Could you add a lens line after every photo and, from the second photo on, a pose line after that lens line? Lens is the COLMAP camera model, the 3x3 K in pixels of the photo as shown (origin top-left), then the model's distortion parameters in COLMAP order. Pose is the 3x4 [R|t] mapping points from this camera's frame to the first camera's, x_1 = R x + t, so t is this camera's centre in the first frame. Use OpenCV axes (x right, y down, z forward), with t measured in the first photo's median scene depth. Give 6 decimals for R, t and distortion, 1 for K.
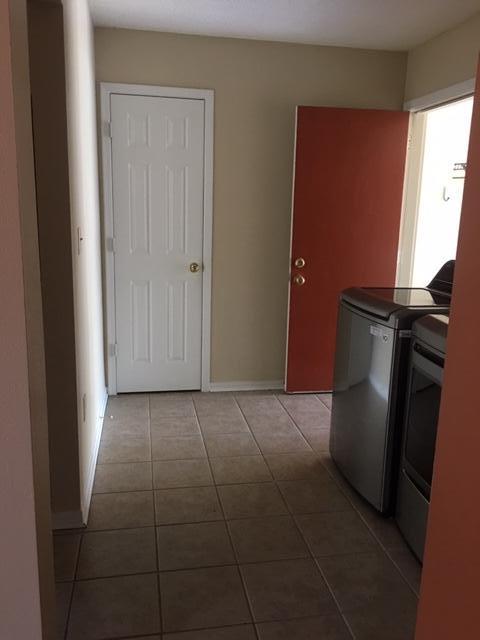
lens RADIAL K [[545.4, 0, 241.2], [0, 545.4, 317.3], [0, 0, 1]] dist [0.083015, -0.118584]
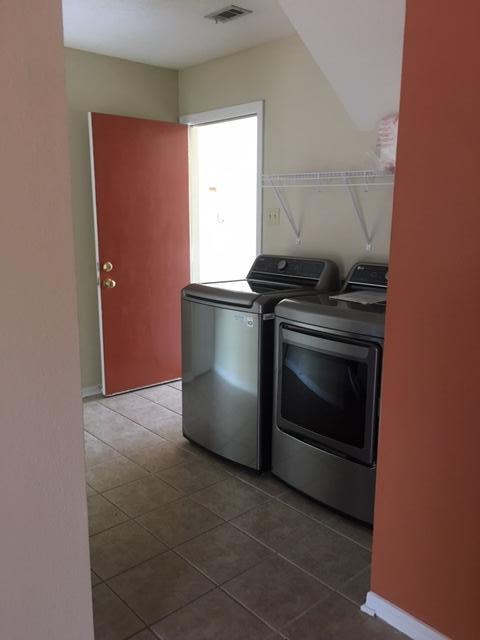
lens RADIAL K [[545.4, 0, 241.2], [0, 545.4, 317.3], [0, 0, 1]] dist [0.083015, -0.118584]
pose [[0.856345, -0.120366, 0.502180, -0.213242], [0.121501, 0.992119, 0.030607, -0.007260], [-0.501907, 0.034805, 0.864221, -0.002548]]
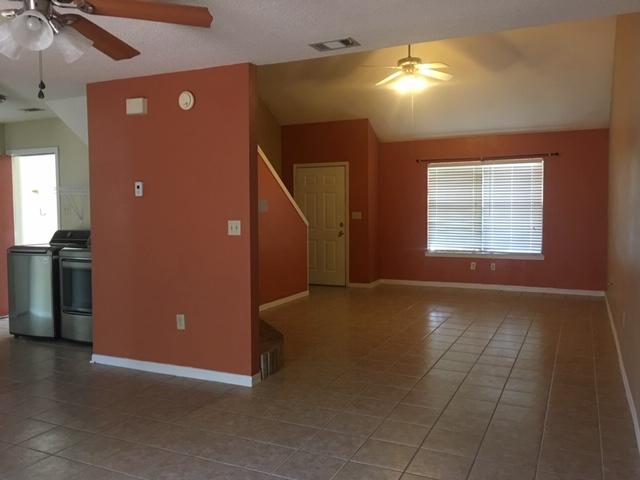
lens RADIAL K [[553.8, 0, 302.8], [0, 553.8, 225.6], [0, 0, 1]] dist [0.015571, -0.002218]
pose [[0.606854, -0.061970, 0.792393, -0.592215], [0.189104, 0.979585, -0.068216, 0.163144], [-0.771989, 0.191242, 0.606184, -0.825875]]
